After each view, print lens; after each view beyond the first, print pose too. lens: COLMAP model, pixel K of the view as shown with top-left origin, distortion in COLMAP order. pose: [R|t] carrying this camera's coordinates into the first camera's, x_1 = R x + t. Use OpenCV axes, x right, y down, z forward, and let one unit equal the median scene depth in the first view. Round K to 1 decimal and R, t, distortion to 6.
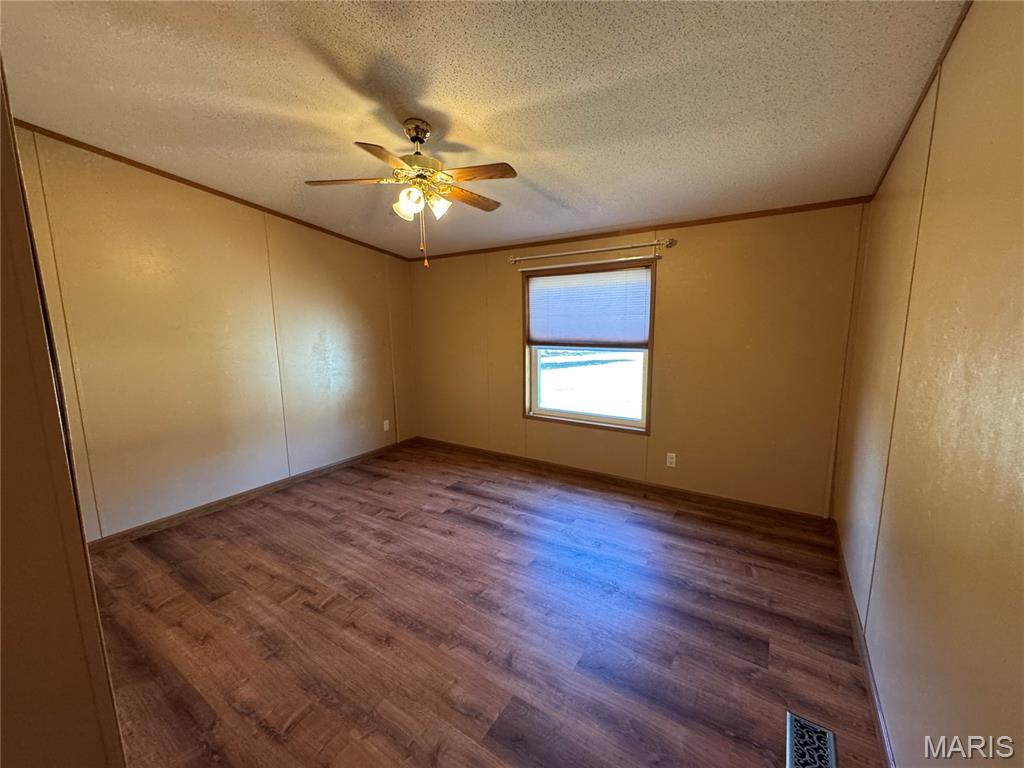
lens RADIAL K [[405.5, 0, 512.1], [0, 405.5, 378.3], [0, 0, 1]] dist [-0.005601, 0.000069]
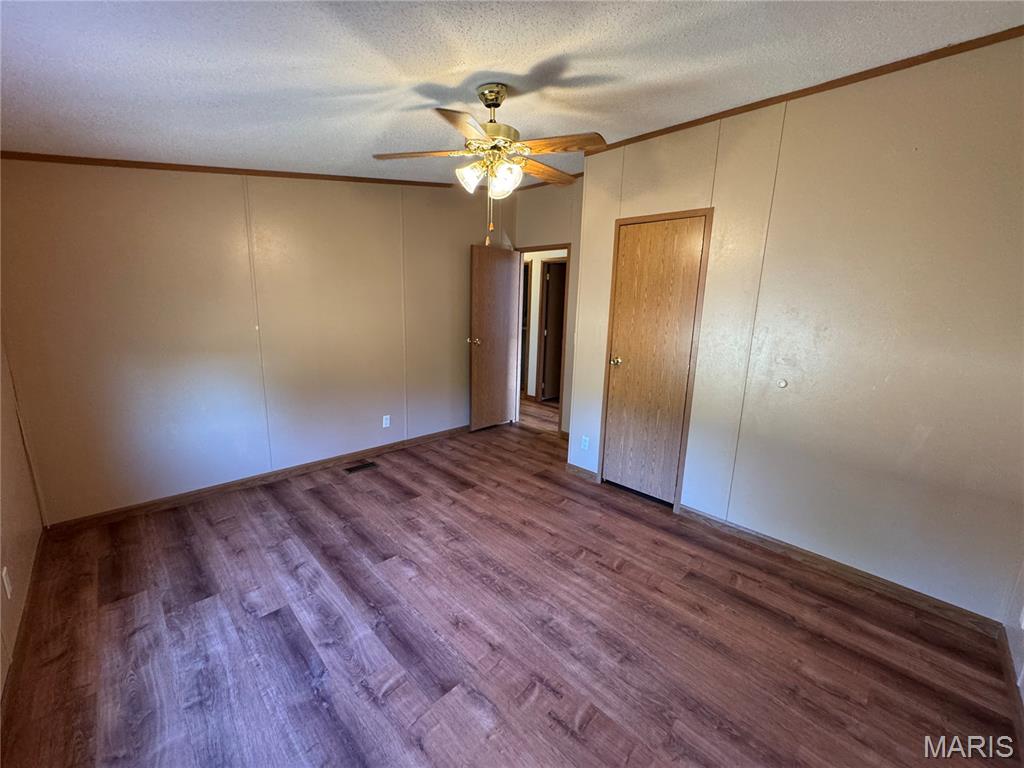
lens RADIAL K [[405.5, 0, 510.4], [0, 405.5, 385.7], [0, 0, 1]] dist [-0.005601, 0.000069]
pose [[-0.976534, -0.057599, 0.207520, -0.424225], [0.015274, 0.942624, 0.333507, -0.256884], [-0.214823, 0.328851, -0.919624, 1.748693]]
